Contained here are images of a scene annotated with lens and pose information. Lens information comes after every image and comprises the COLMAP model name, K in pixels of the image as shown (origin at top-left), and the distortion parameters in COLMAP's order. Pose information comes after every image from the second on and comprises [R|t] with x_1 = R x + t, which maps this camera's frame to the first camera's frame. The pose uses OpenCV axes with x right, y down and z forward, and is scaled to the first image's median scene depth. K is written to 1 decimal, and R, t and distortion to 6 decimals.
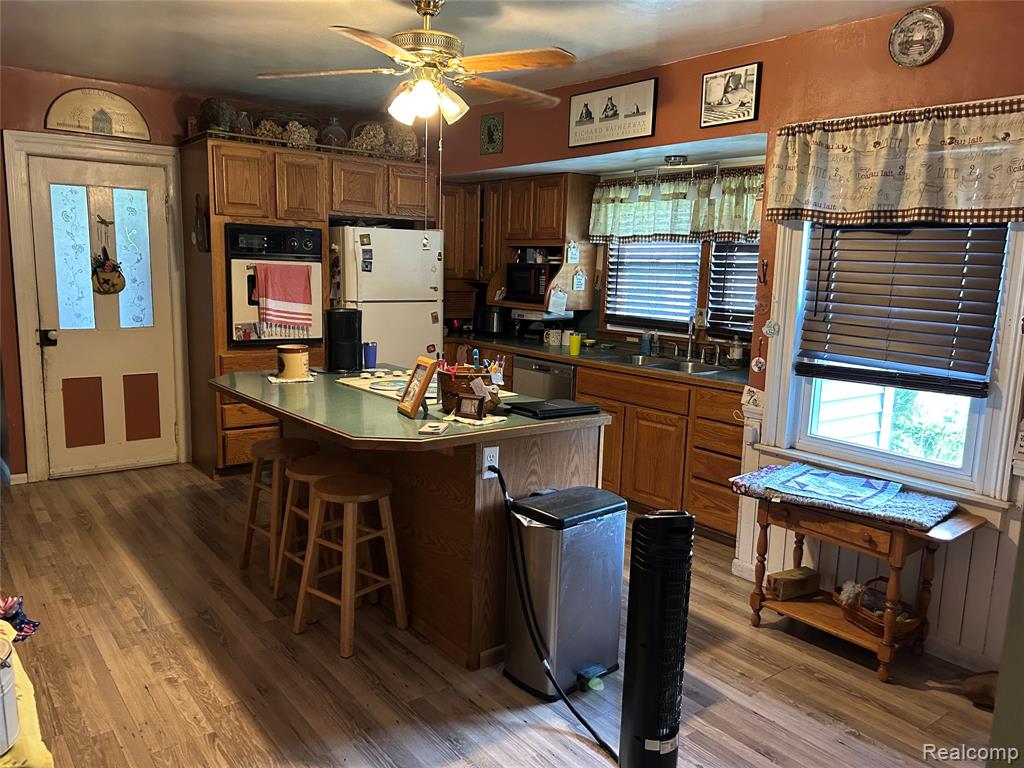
lens RADIAL K [[776.1, 0, 506.4], [0, 776.1, 387.4], [0, 0, 1]] dist [0.029051, -0.003069]
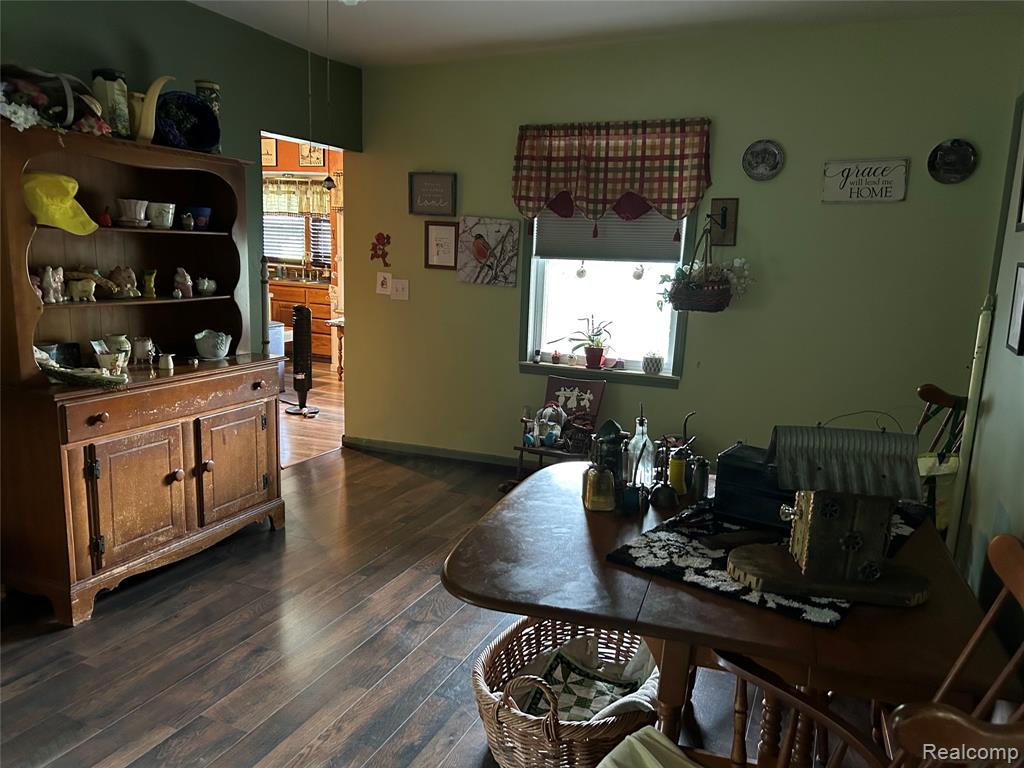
lens RADIAL K [[776.1, 0, 510.7], [0, 776.1, 389.5], [0, 0, 1]] dist [0.029051, -0.003069]
pose [[0.880633, -0.085936, 0.465940, -0.245804], [0.060684, 0.995772, 0.068962, 0.142268], [-0.469896, -0.032455, 0.882125, -0.996939]]
